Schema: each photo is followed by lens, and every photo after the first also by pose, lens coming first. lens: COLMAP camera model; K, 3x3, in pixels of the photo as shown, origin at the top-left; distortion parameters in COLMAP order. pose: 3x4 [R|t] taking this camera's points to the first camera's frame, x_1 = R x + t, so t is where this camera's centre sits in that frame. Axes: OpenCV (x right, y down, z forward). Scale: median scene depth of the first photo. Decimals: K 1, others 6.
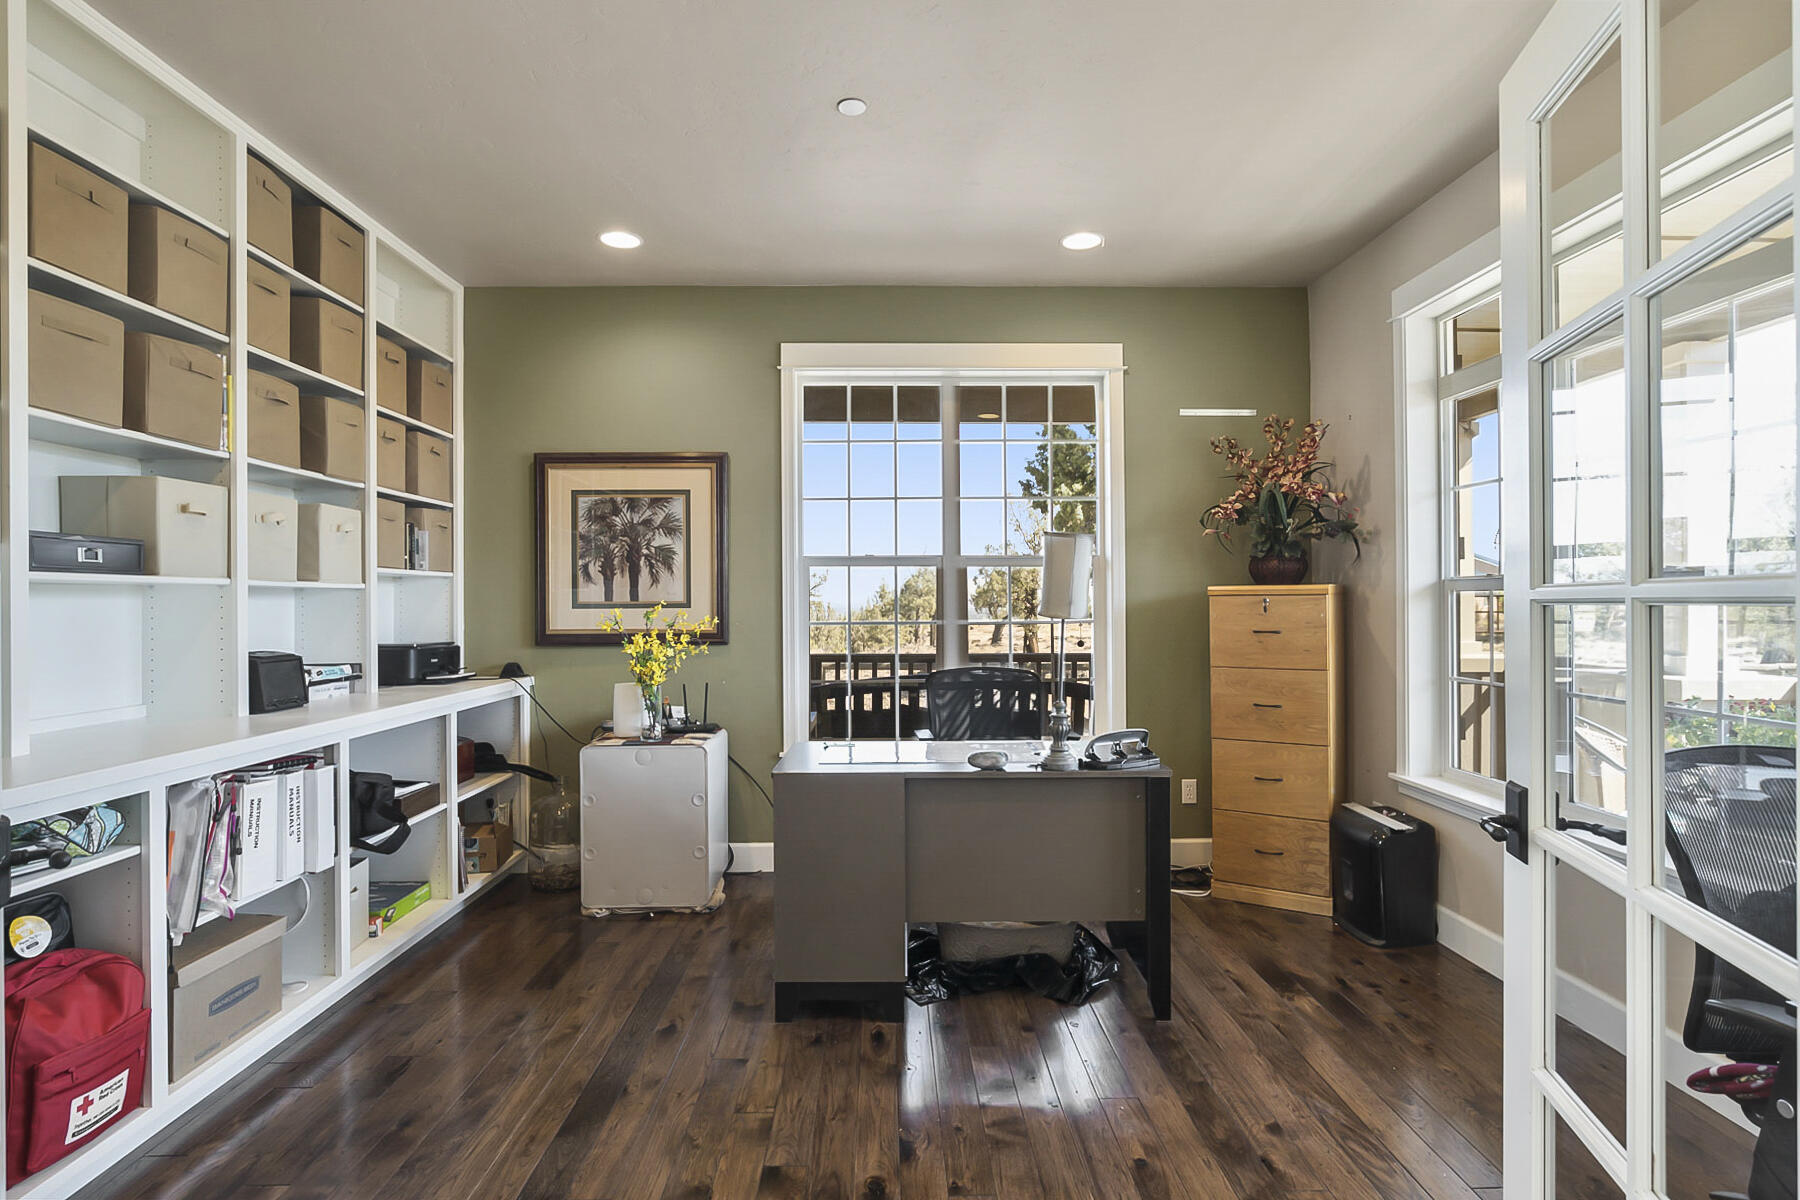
lens RADIAL K [[908.5, 0, 899.2], [0, 908.5, 601.7], [0, 0, 1]] dist [-0.019299, 0.007880]
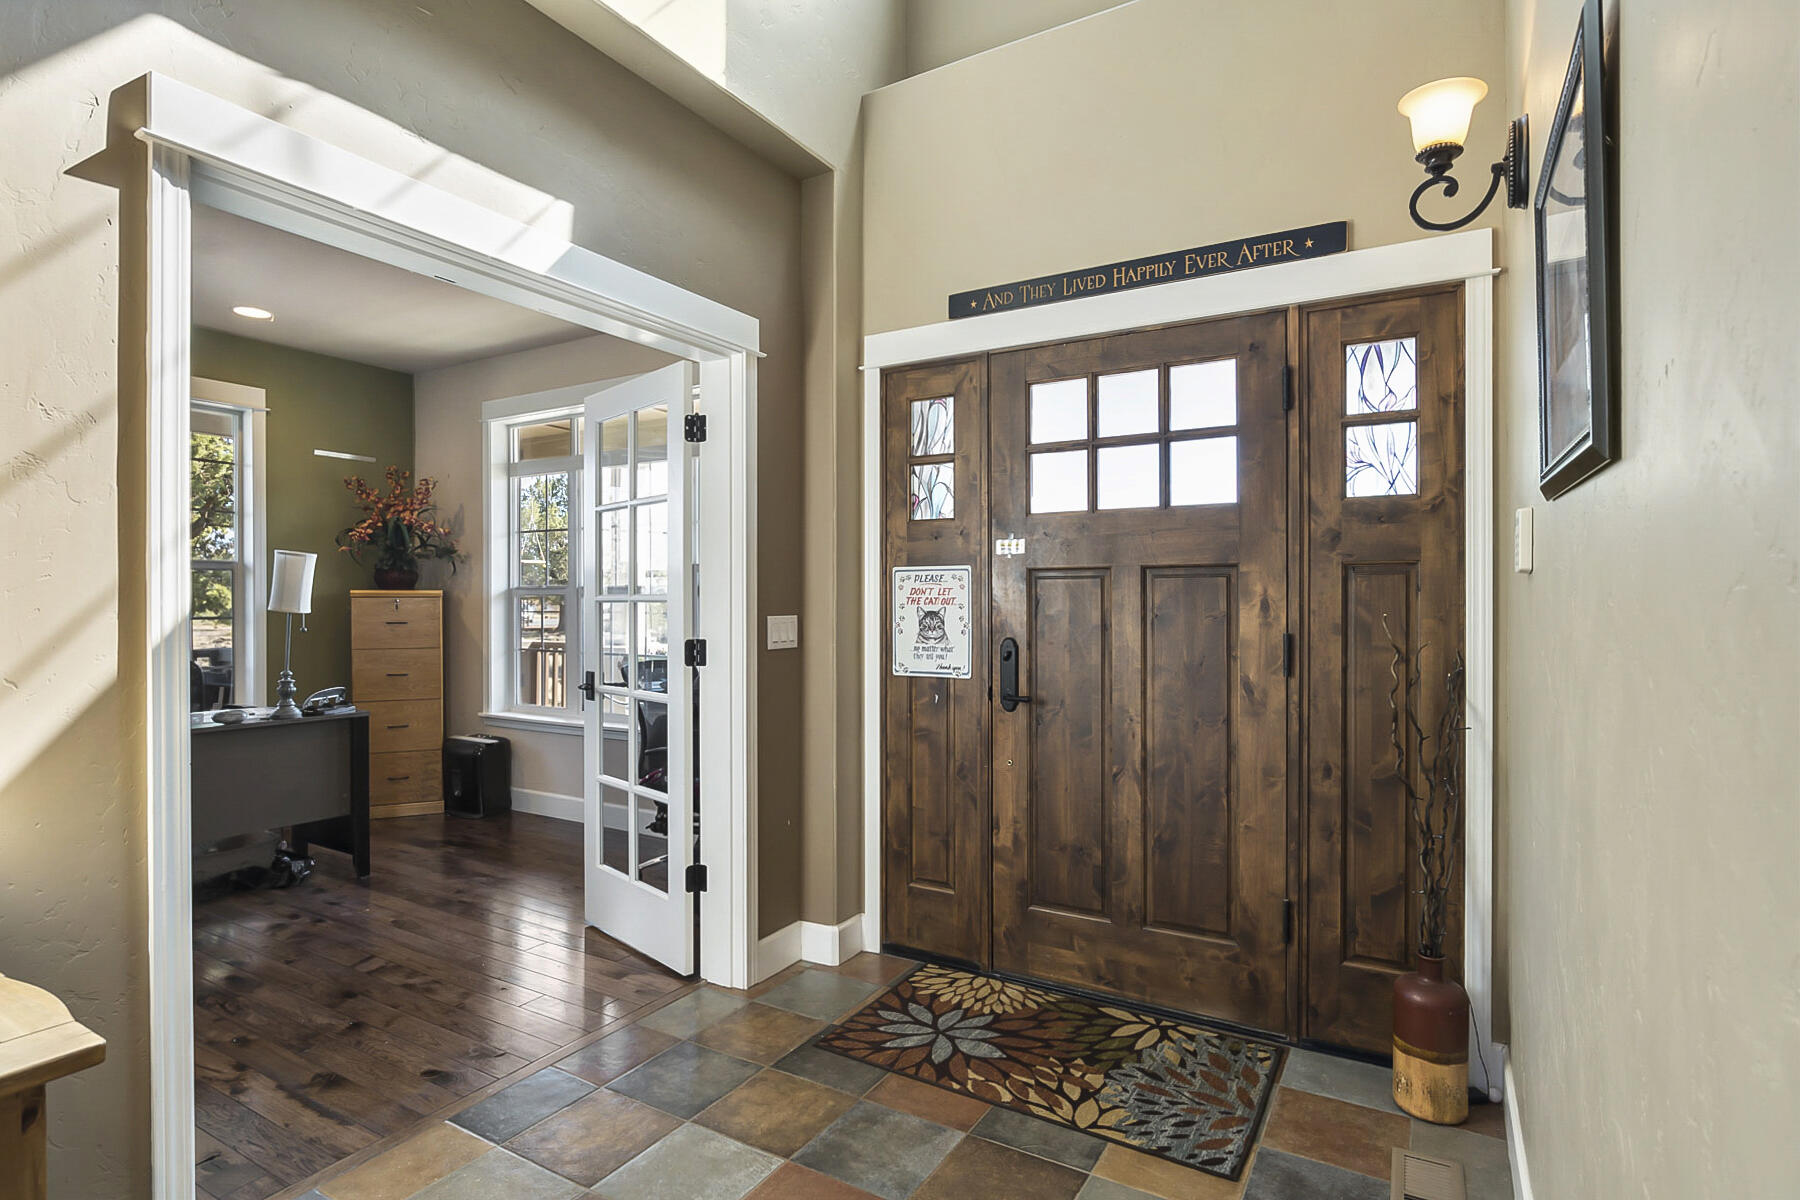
lens RADIAL K [[908.5, 0, 900.7], [0, 908.5, 601.6], [0, 0, 1]] dist [-0.019299, 0.007880]
pose [[0.519940, 0.004242, 0.854192, -0.398060], [-0.002254, 0.999991, -0.003594, 0.003268], [-0.854200, -0.000057, 0.519945, -0.414696]]
